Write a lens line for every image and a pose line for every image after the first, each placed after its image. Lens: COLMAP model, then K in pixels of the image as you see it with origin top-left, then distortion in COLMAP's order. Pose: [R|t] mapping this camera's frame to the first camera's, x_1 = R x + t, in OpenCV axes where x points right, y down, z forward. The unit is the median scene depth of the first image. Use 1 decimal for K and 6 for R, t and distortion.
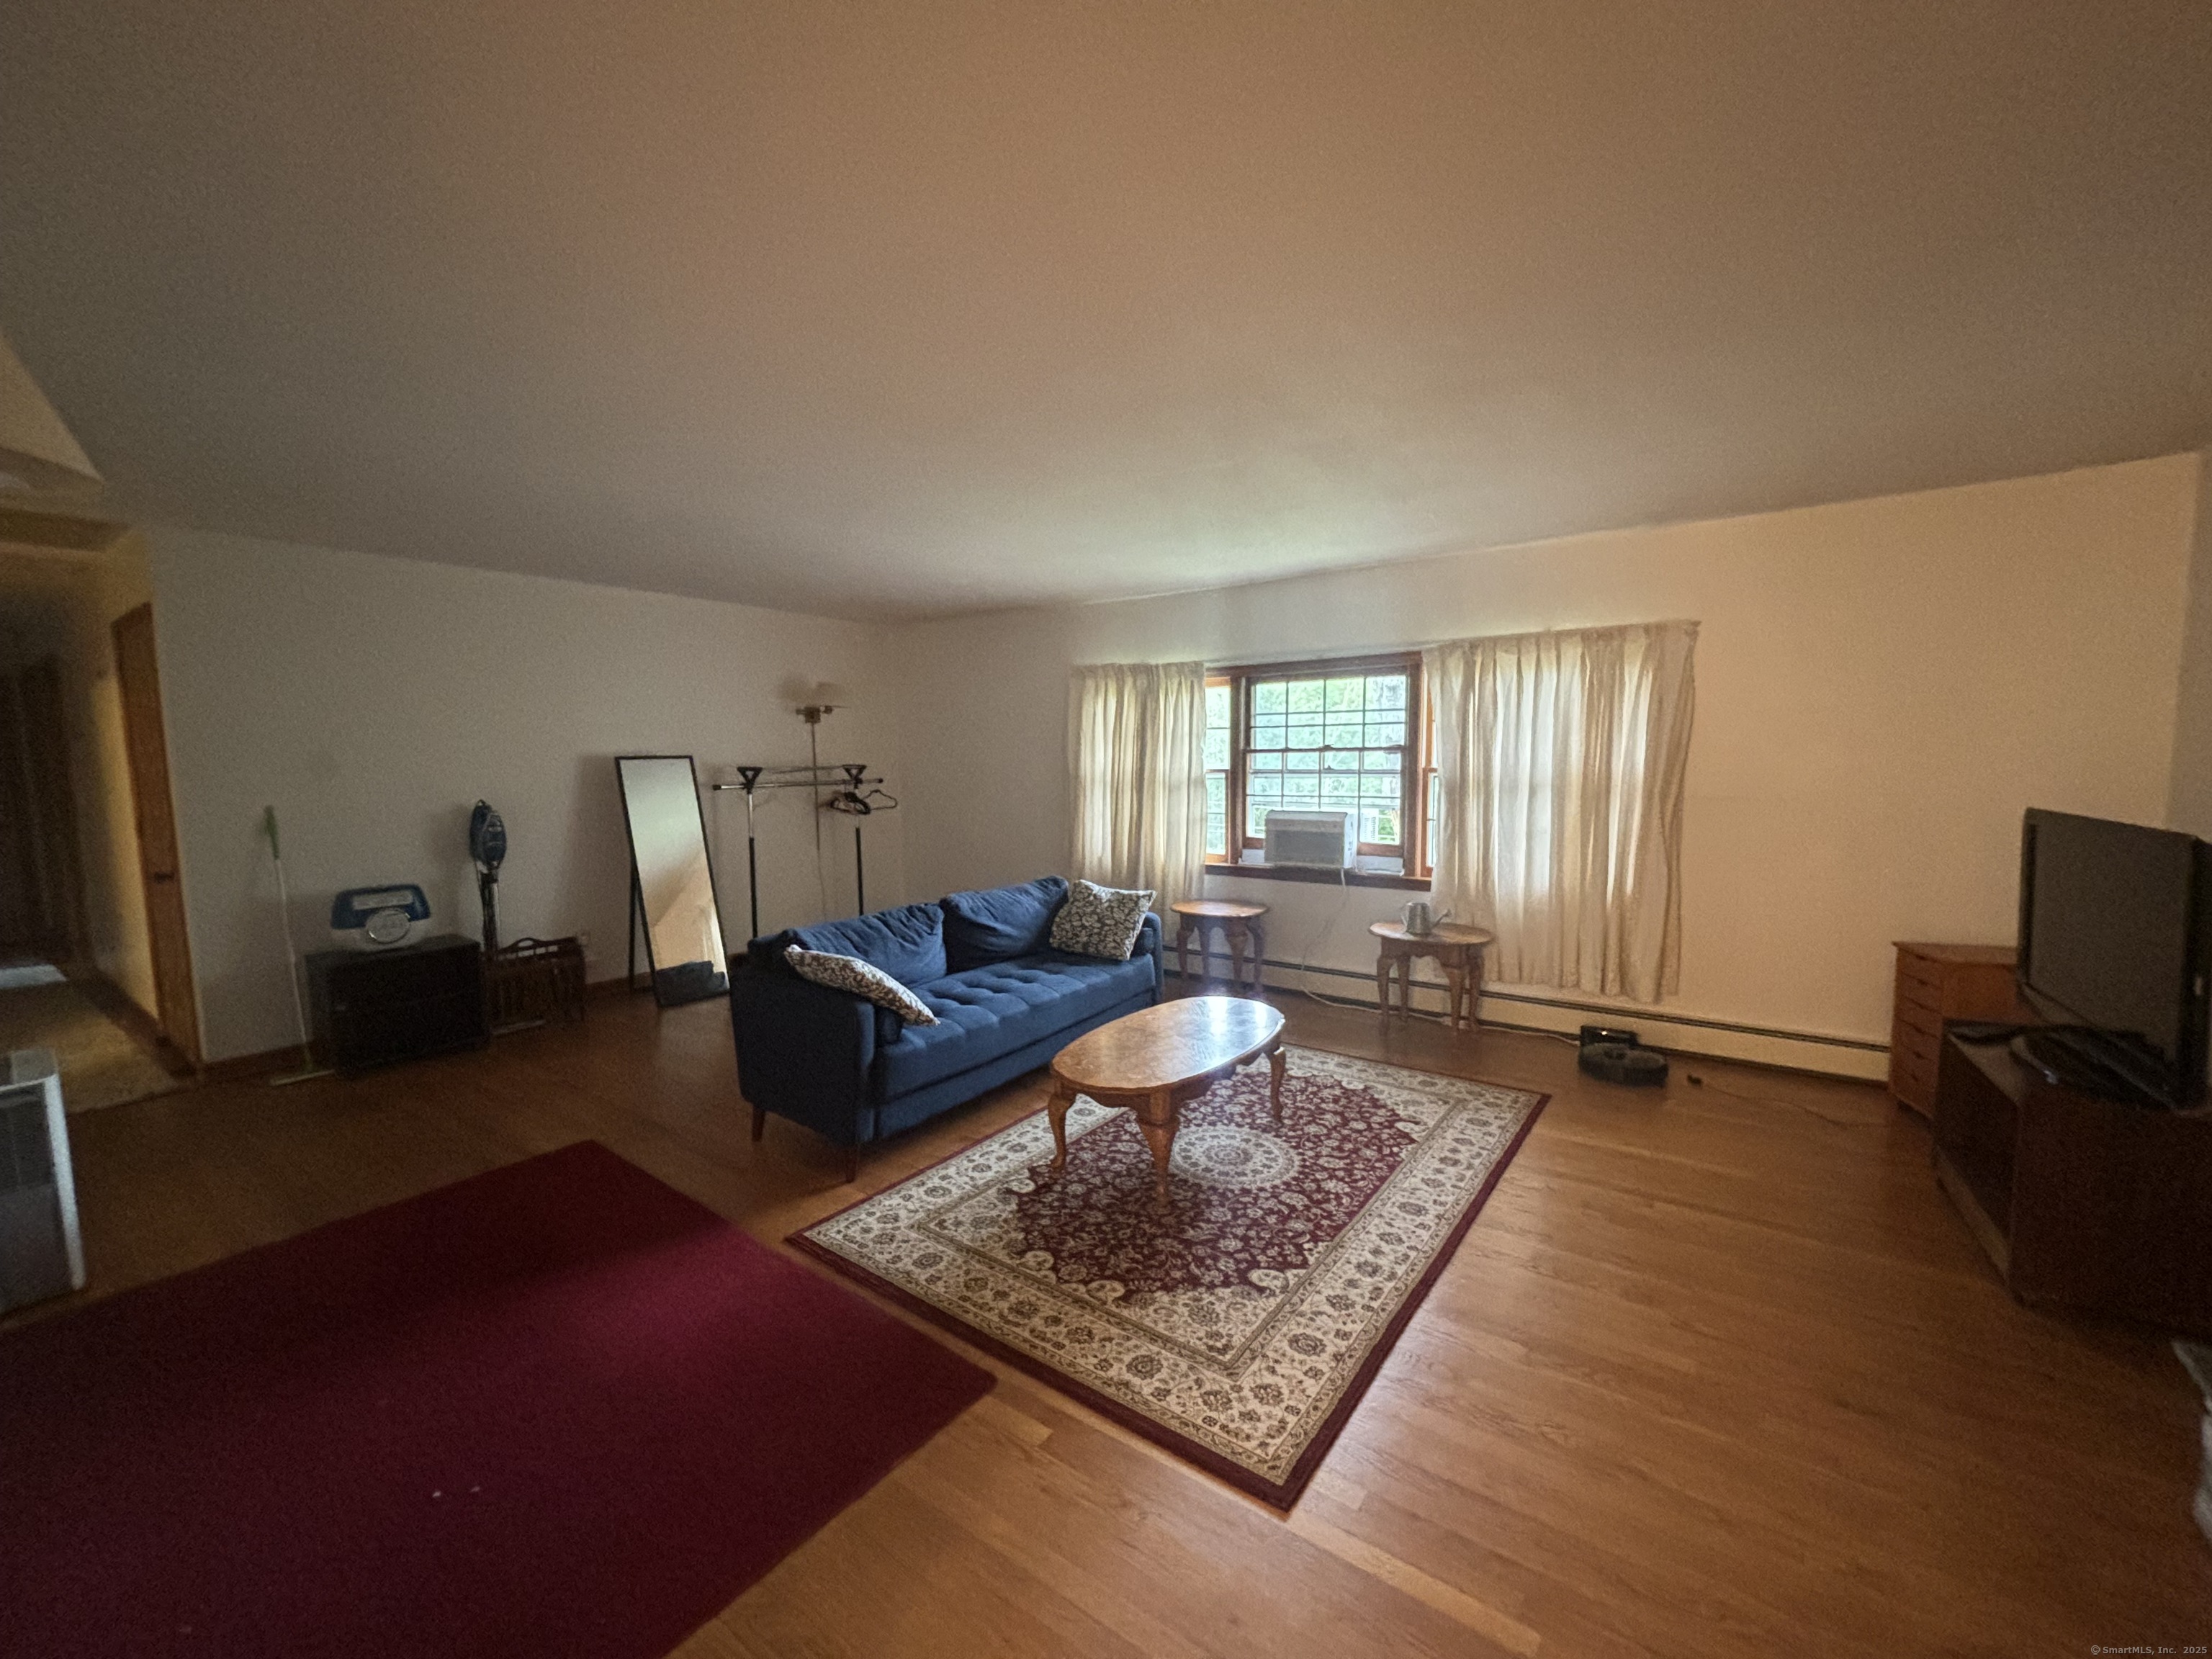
lens RADIAL K [[896.8, 0, 1098.5], [0, 896.8, 831.6], [0, 0, 1]] dist [-0.000912, -0.000285]
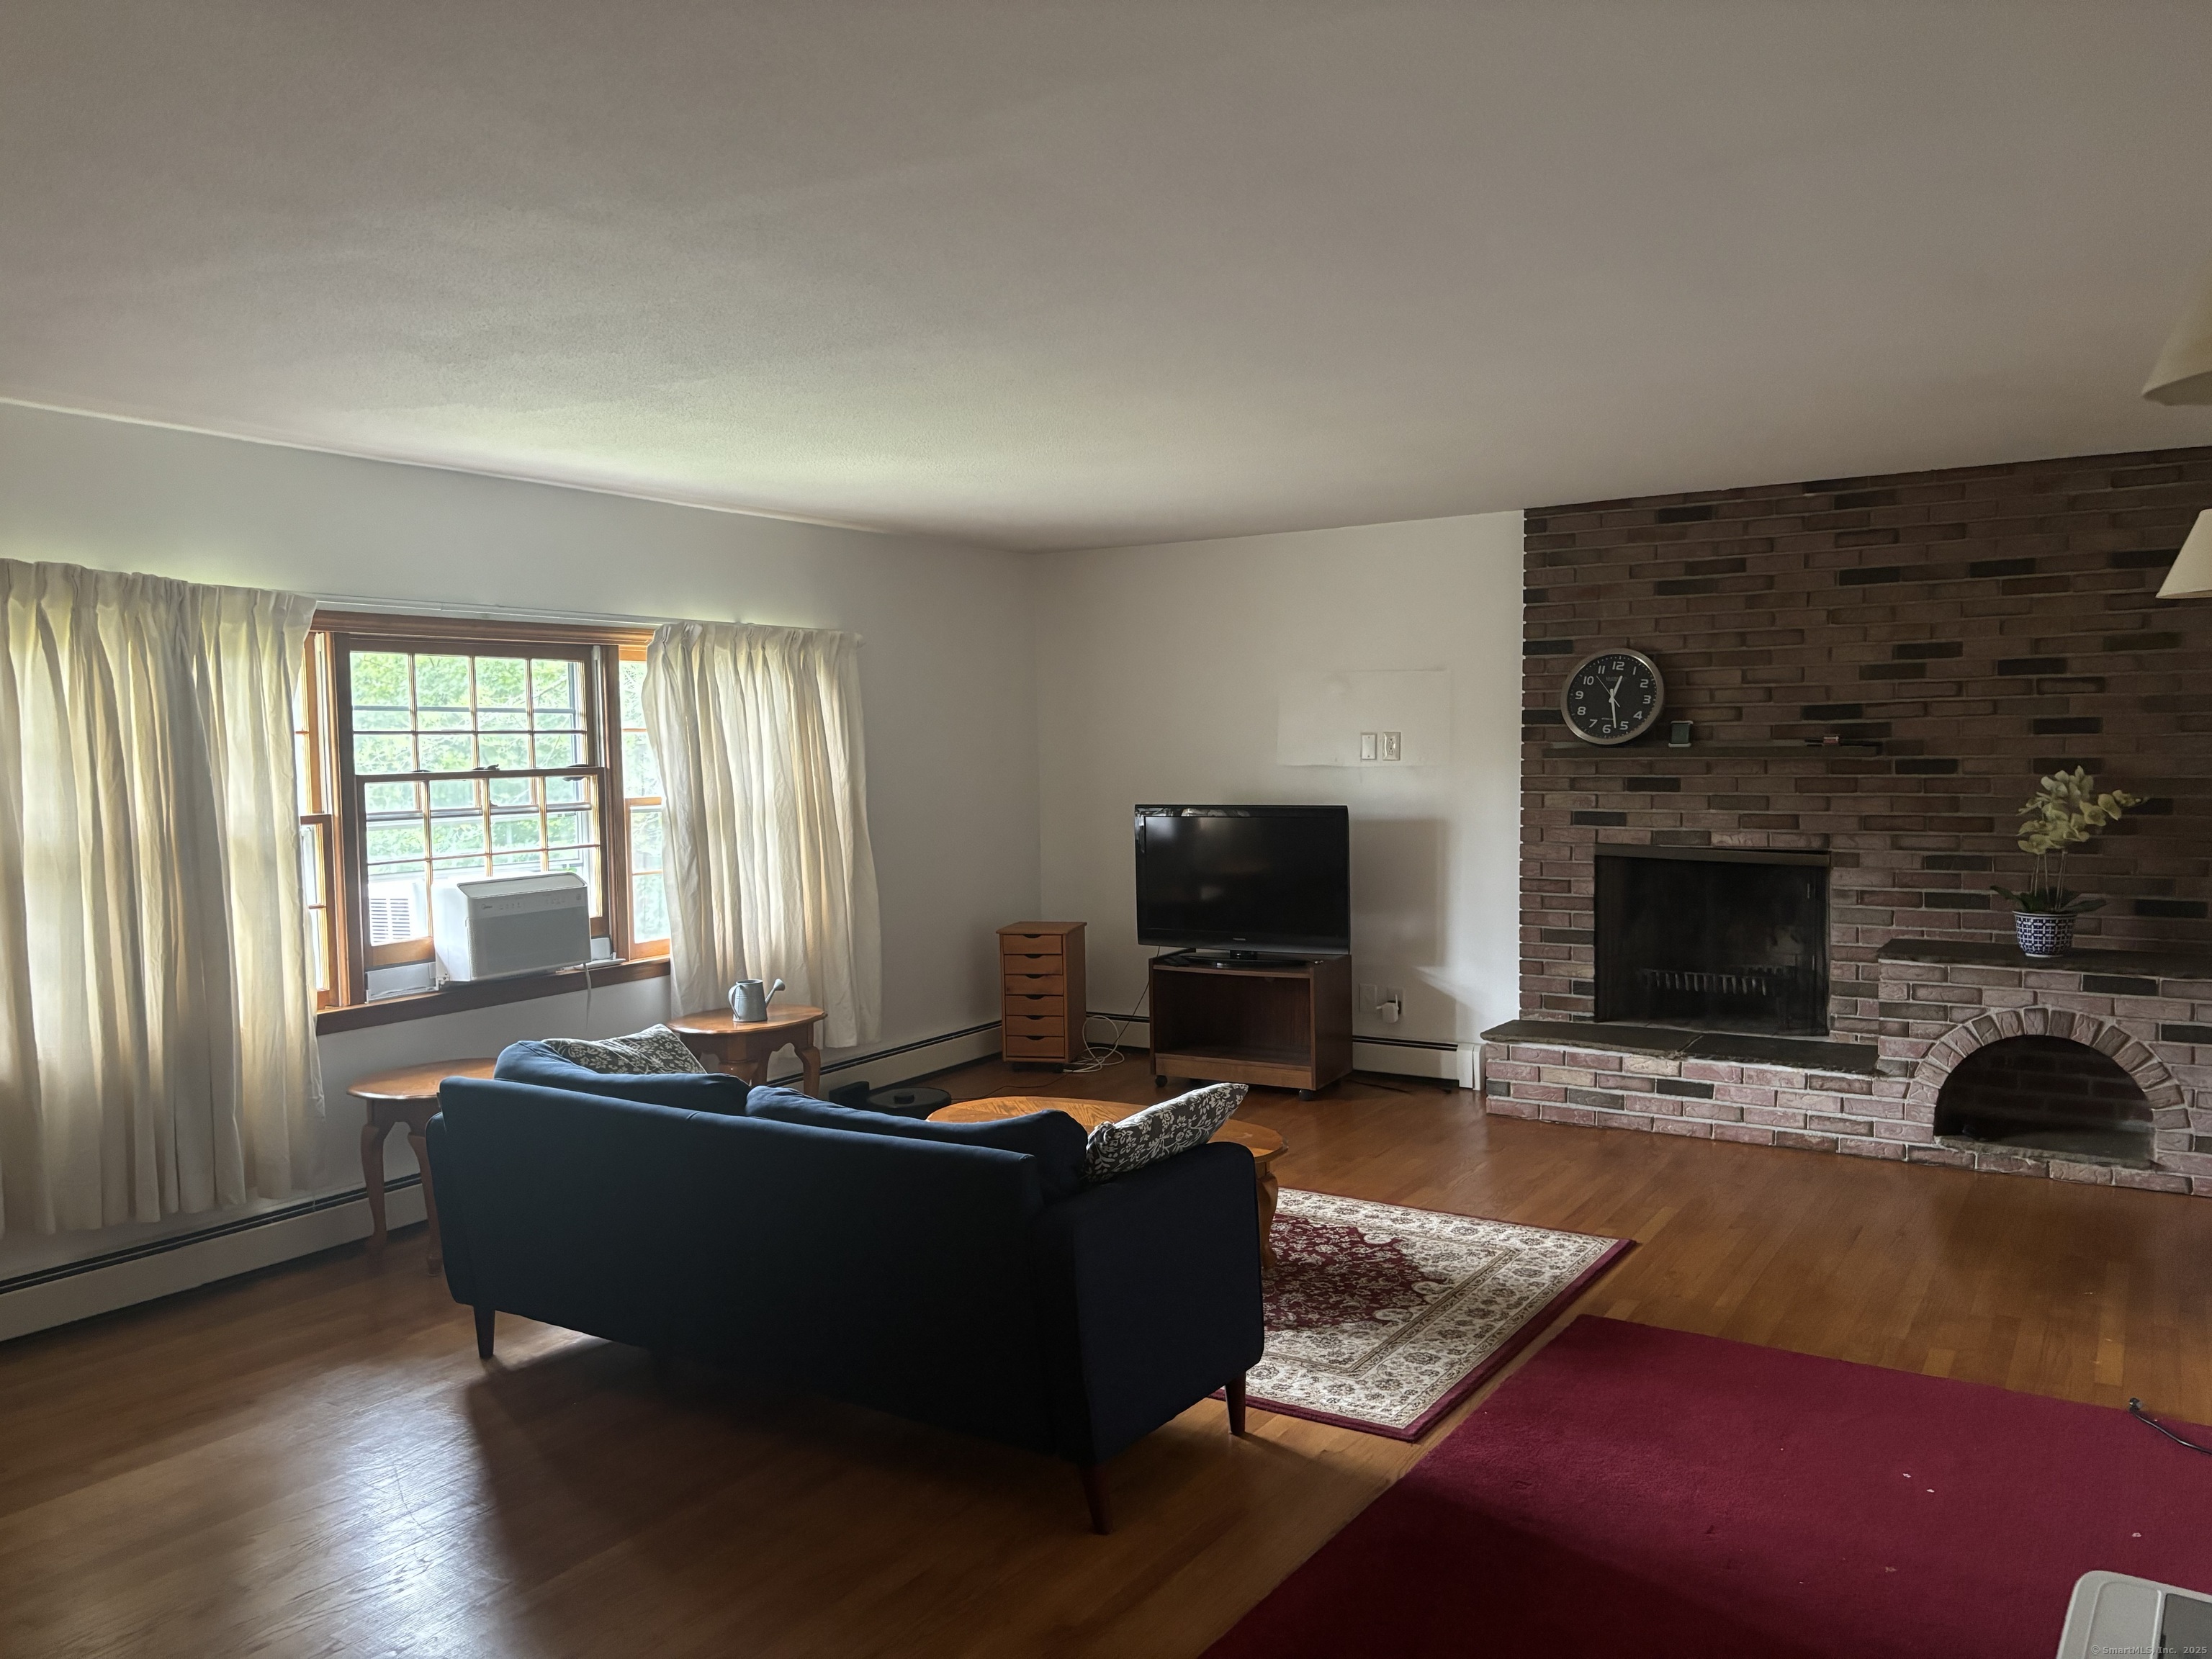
lens RADIAL K [[1670.0, 0, 1104.2], [0, 1670.0, 836.5], [0, 0, 1]] dist [0.004007, 0.001729]
pose [[-0.069243, -0.033606, 0.997034, -1.702778], [0.114770, 0.992528, 0.041425, -0.099655], [-0.990976, 0.117298, -0.064869, 1.340397]]
